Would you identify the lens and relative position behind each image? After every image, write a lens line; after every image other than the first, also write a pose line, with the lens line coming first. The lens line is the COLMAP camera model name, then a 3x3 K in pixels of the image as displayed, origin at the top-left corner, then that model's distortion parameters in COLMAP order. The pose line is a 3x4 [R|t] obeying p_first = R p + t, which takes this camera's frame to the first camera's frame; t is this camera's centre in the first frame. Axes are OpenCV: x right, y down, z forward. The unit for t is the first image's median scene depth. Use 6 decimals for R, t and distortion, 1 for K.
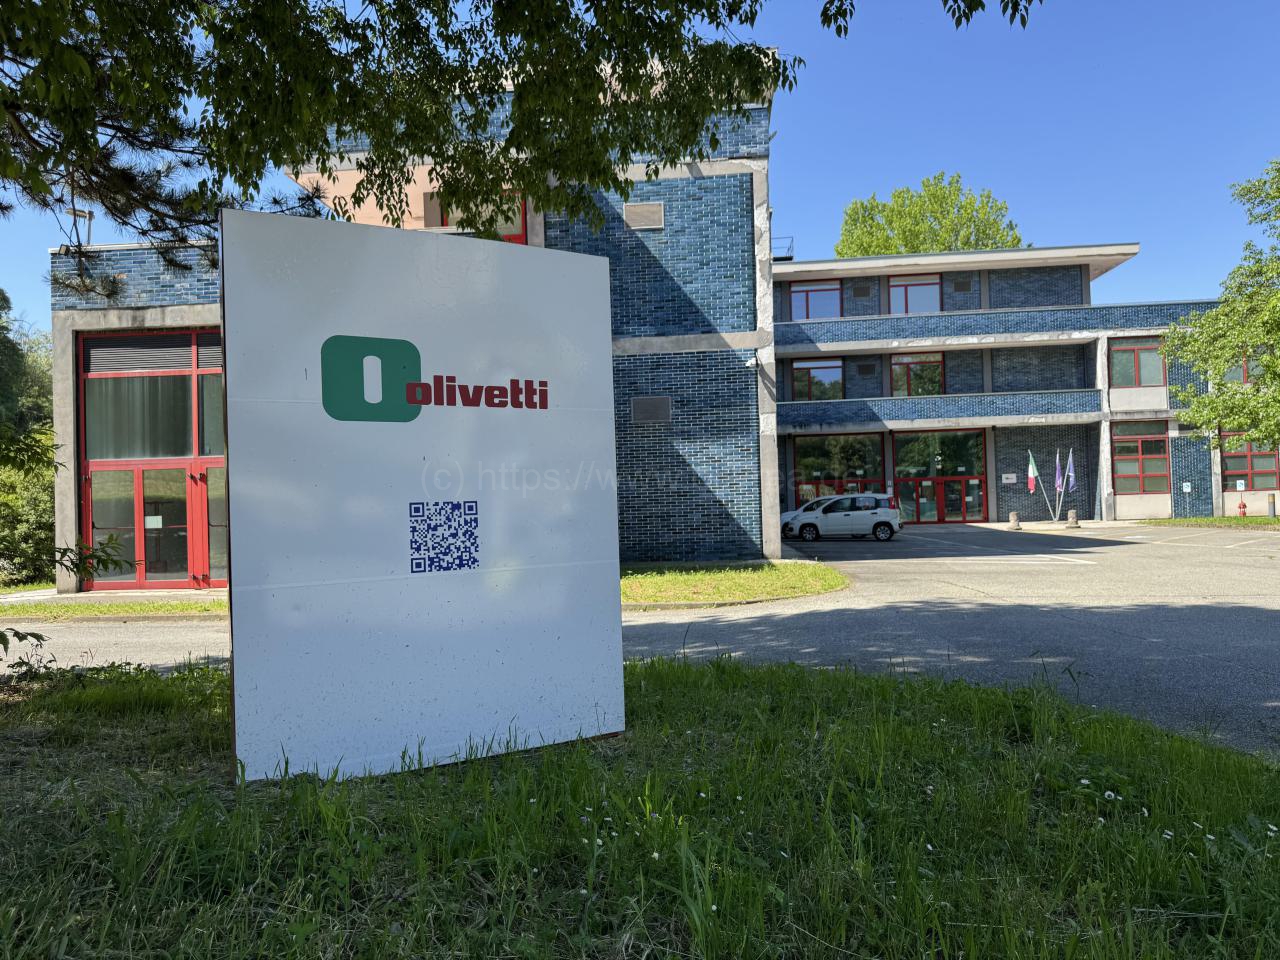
lens RADIAL K [[898.5, 0, 640.0], [0, 898.5, 501.6], [0, 0, 1]] dist [0.076120, -0.093971]
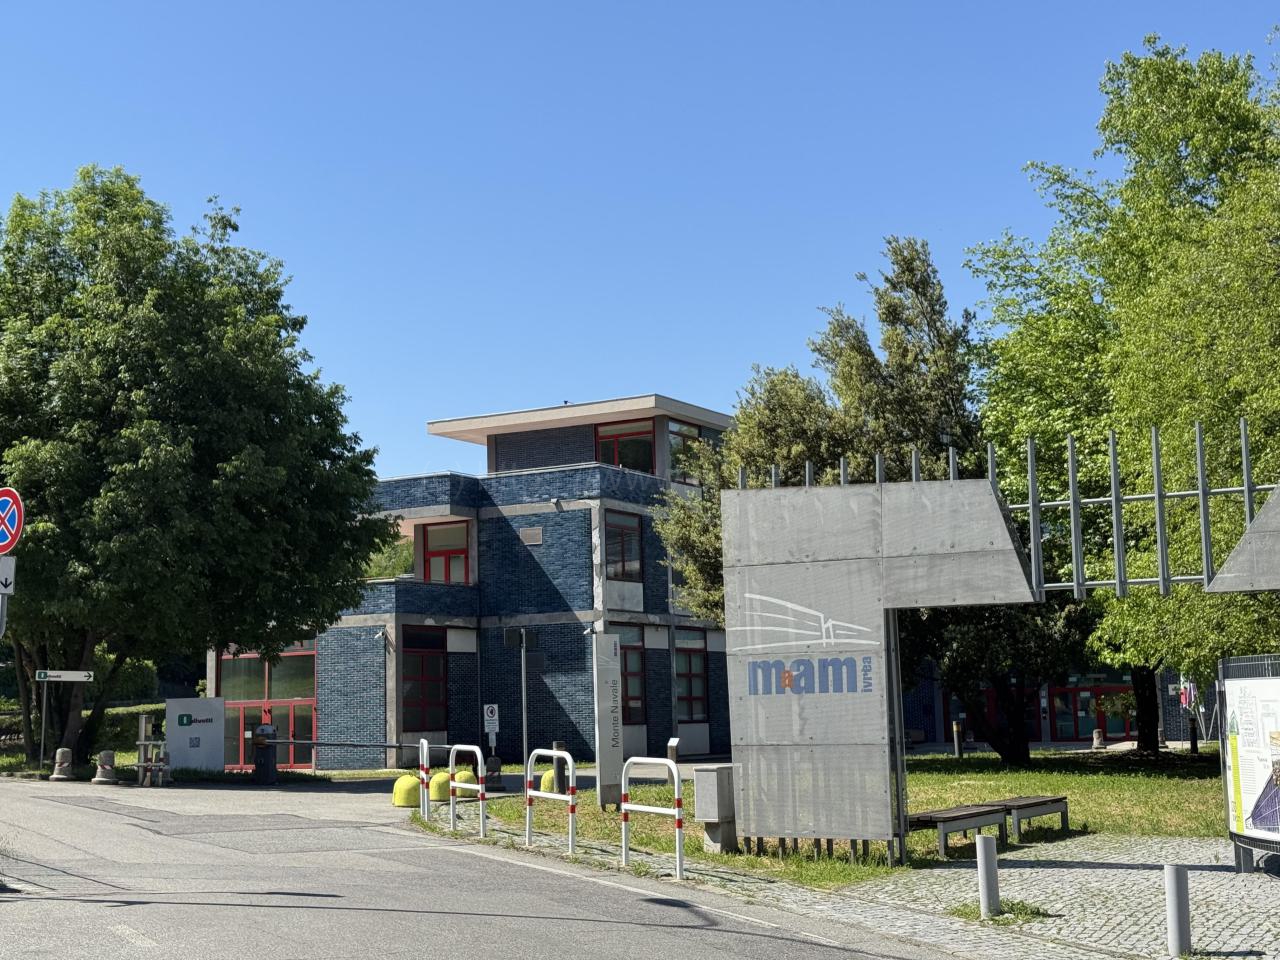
lens RADIAL K [[1821.0, 0, 638.8], [0, 1821.0, 480.7], [0, 0, 1]] dist [0.121574, 0.000000]
pose [[0.908468, -0.047317, -0.415267, 0.983617], [0.001549, 0.993945, -0.109864, -0.044546], [0.417951, 0.099165, 0.903041, -1.171621]]
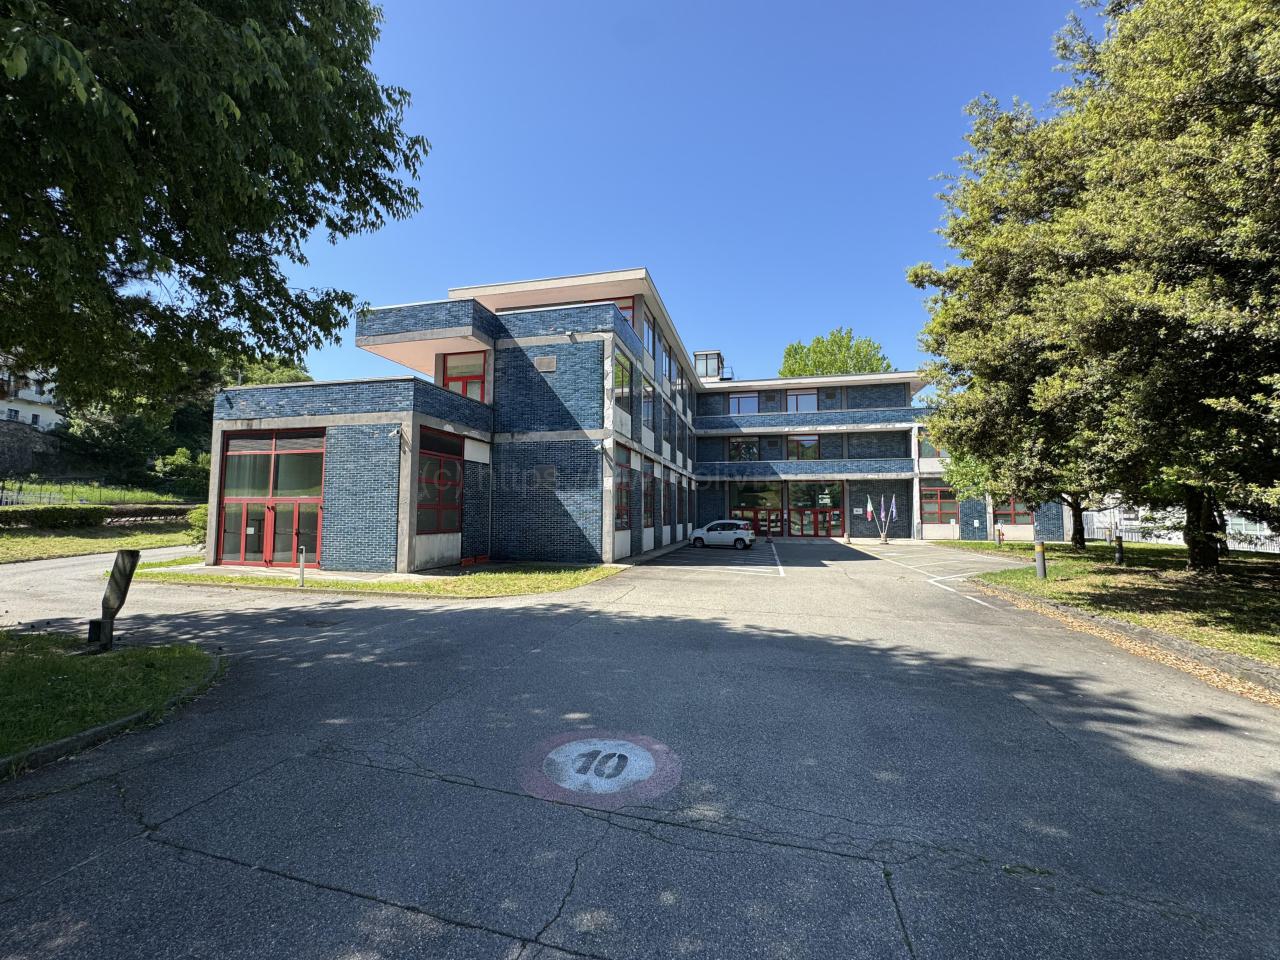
lens RADIAL K [[511.8, 0, 642.5], [0, 511.8, 478.0], [0, 0, 1]] dist [-0.002636, 0.000462]
pose [[0.987807, 0.022486, -0.154053, 0.234534], [-0.031815, 0.997788, -0.058360, -0.027458], [0.152400, 0.062550, 0.986338, 0.035915]]
